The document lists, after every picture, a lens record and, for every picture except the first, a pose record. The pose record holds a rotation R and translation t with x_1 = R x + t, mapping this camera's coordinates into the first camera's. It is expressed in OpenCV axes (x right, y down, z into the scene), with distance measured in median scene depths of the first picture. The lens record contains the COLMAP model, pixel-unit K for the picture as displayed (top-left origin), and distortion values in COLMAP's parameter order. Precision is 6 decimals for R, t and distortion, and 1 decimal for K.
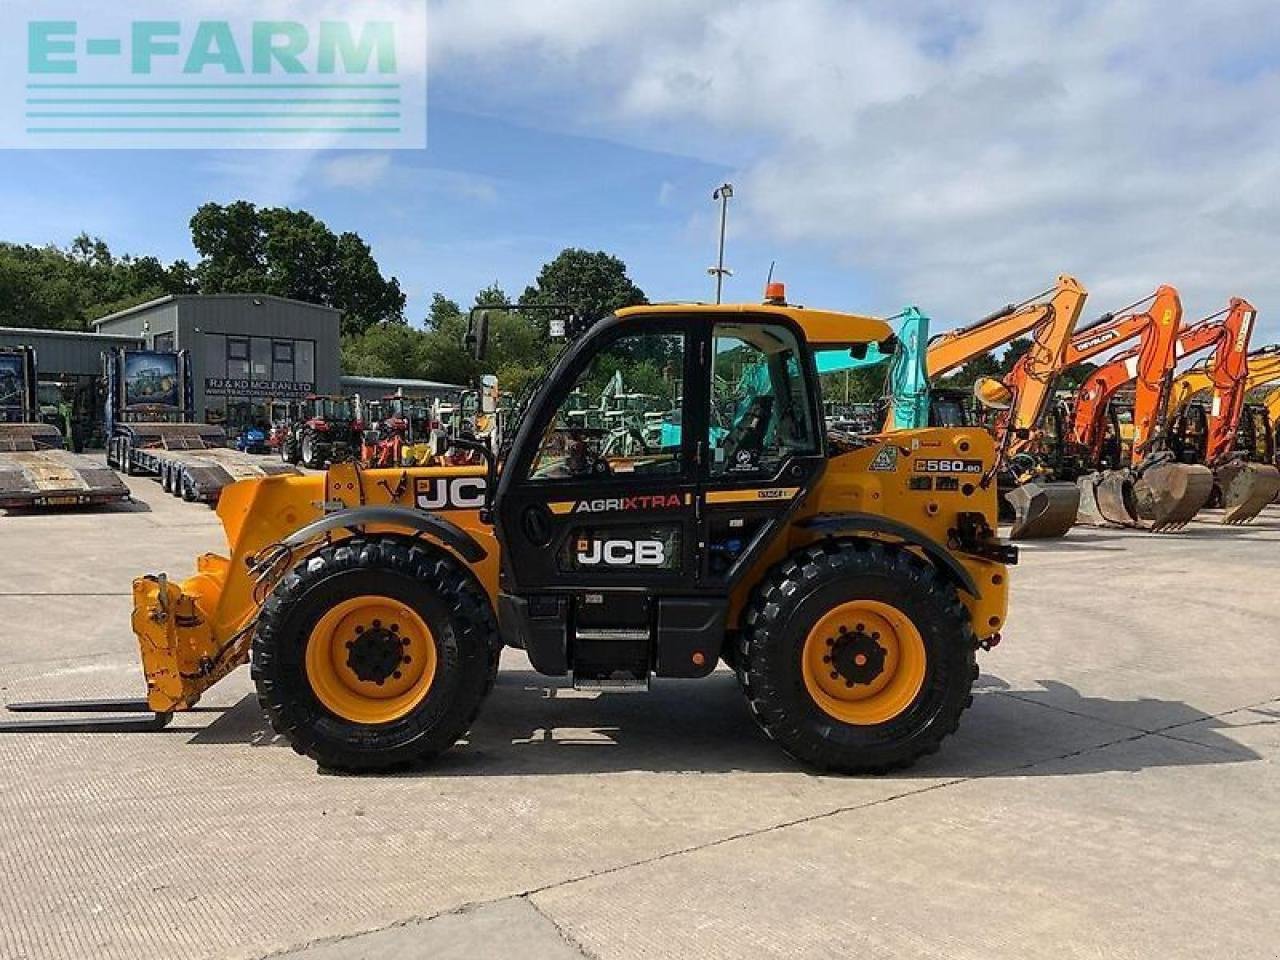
lens RADIAL K [[1059.9, 0, 631.3], [0, 1059.9, 475.5], [0, 0, 1]] dist [0.056911, -0.116092]
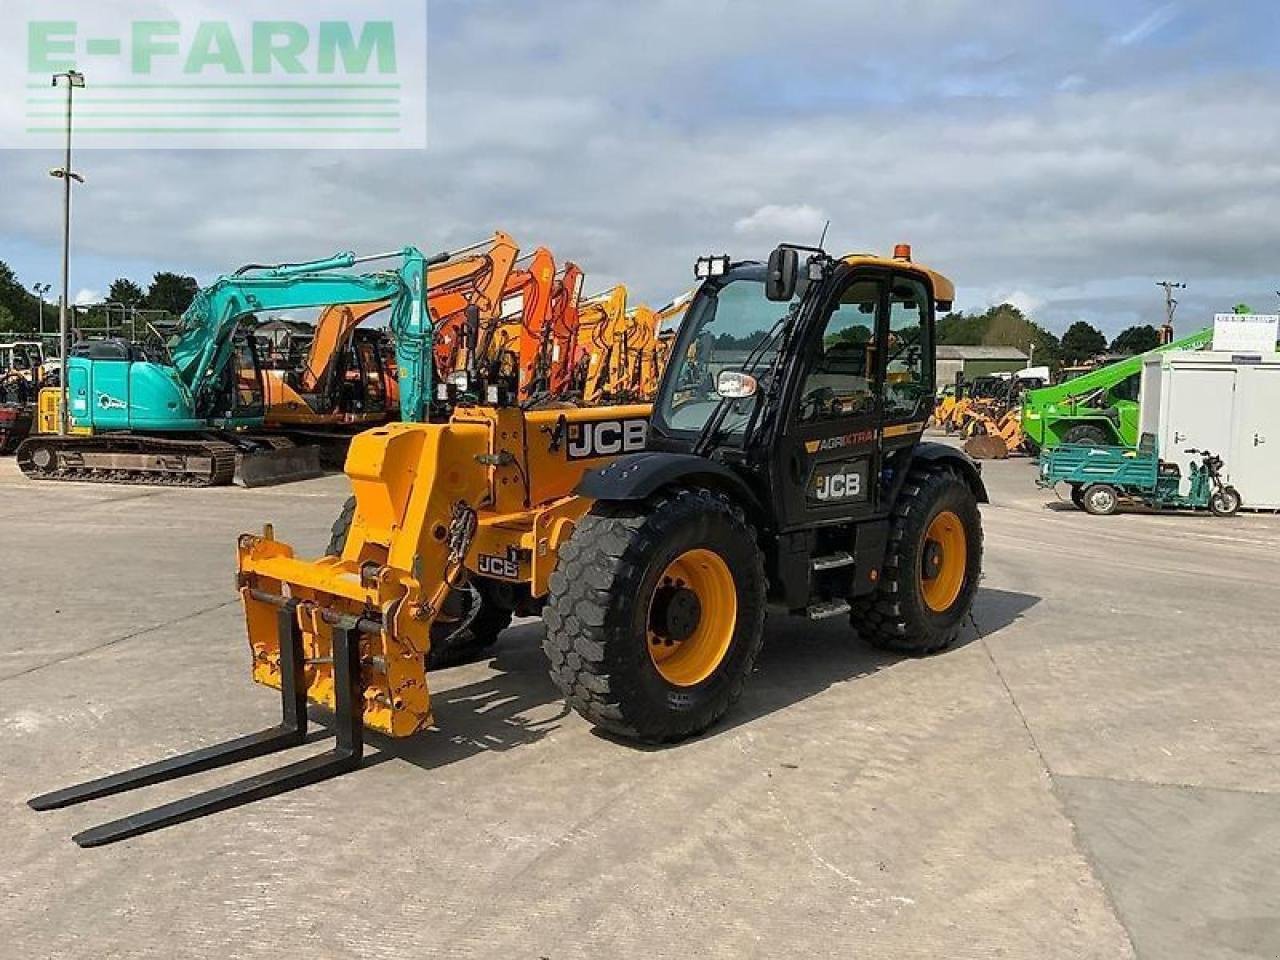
lens RADIAL K [[1059.9, 0, 637.4], [0, 1059.9, 484.4], [0, 0, 1]] dist [0.056911, -0.116092]
pose [[0.708491, -0.064278, 0.702787, -0.277991], [0.018629, 0.997200, 0.072425, -0.003458], [-0.705474, -0.038221, 0.707704, 0.115137]]
